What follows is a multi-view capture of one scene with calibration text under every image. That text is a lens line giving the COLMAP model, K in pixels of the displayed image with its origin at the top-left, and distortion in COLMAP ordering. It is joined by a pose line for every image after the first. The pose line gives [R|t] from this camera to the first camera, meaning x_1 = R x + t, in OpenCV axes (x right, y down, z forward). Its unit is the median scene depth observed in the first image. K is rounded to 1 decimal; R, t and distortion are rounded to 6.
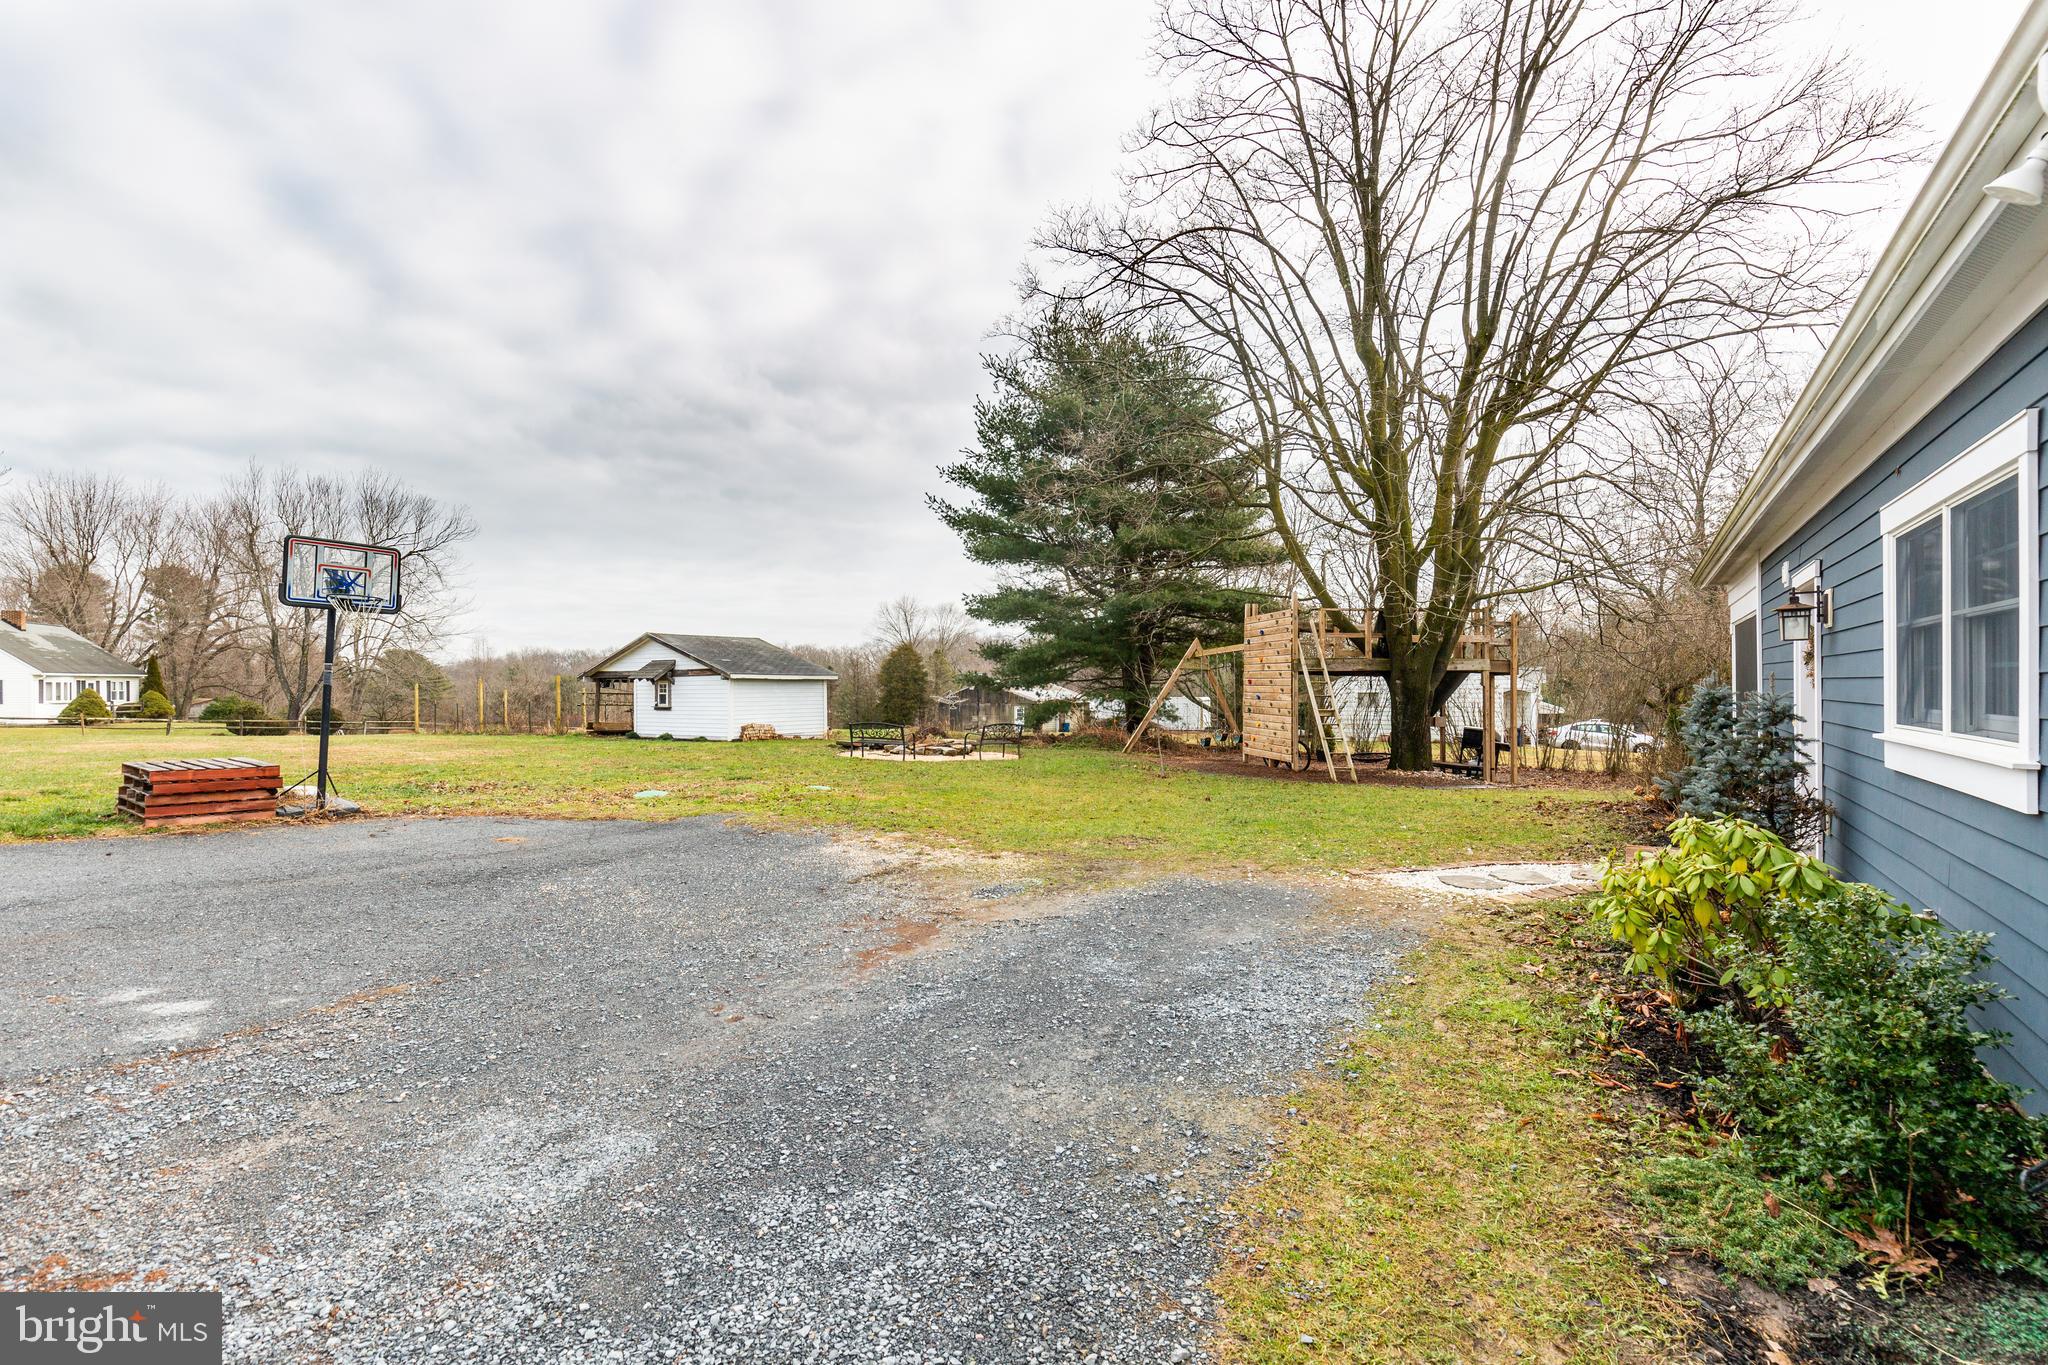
lens RADIAL K [[936.1, 0, 1025.7], [0, 936.1, 668.0], [0, 0, 1]] dist [-0.000403, -0.000358]
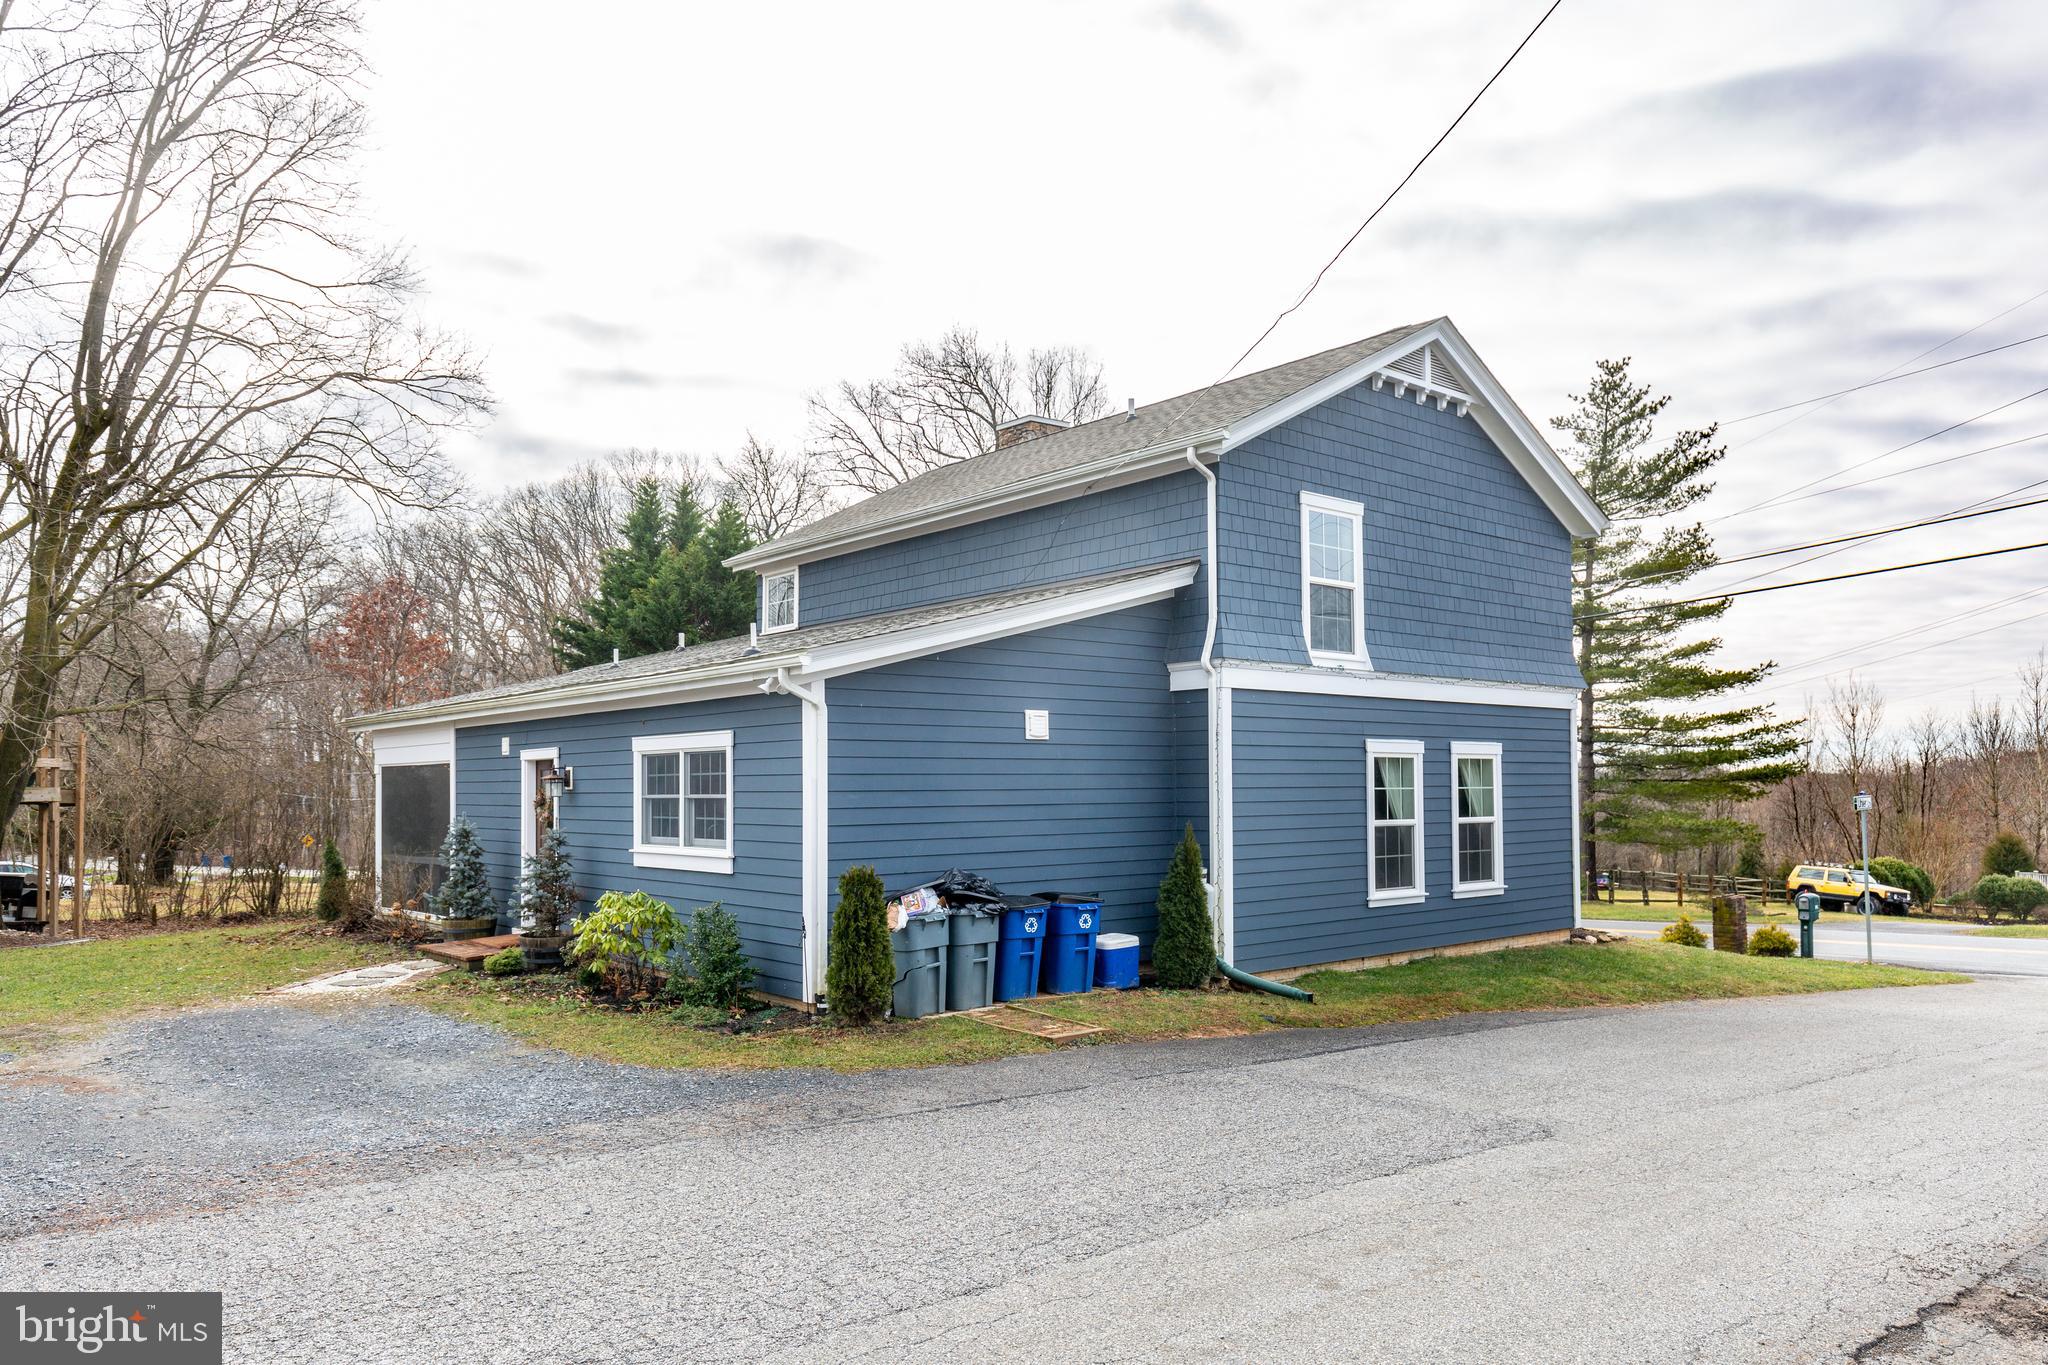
lens RADIAL K [[1416.7, 0, 1023.4], [0, 1416.7, 685.9], [0, 0, 1]] dist [-0.000303, -0.000293]
pose [[0.268272, 0.074615, 0.960449, -0.126434], [-0.010982, 0.997168, -0.074400, -0.004380], [-0.963281, 0.009412, 0.268331, -0.044935]]
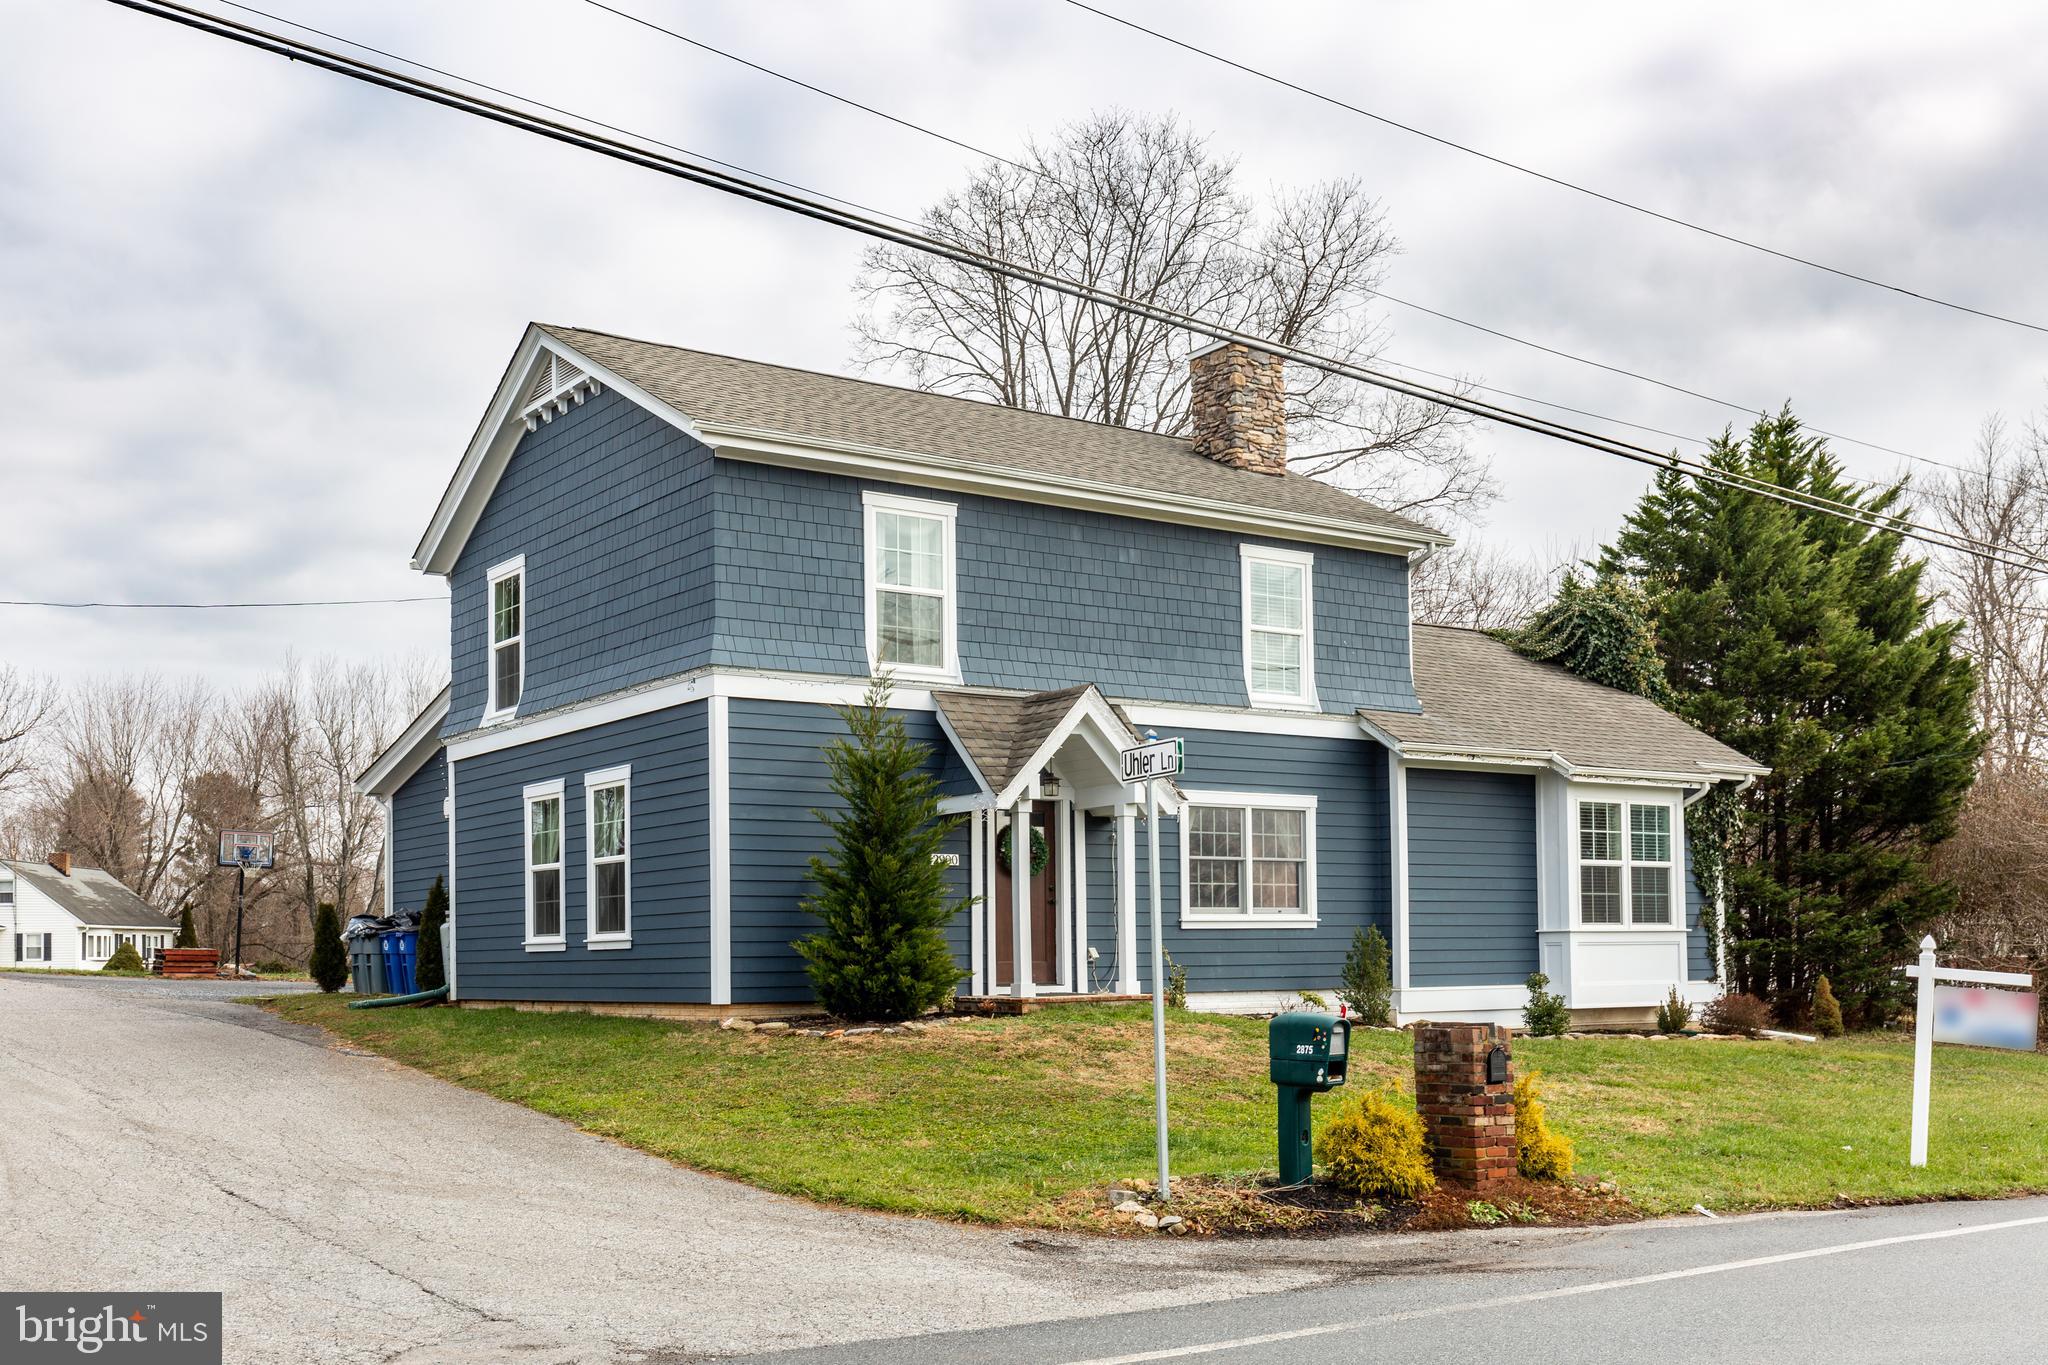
lens RADIAL K [[2027.6, 0, 959.9], [0, 2027.6, 793.0], [0, 0, 1]] dist [0.001922, 0.001399]
pose [[0.923687, -0.037260, -0.381332, 0.317405], [0.014316, 0.997922, -0.062830, 0.010064], [0.382881, 0.052576, 0.922300, -0.325564]]
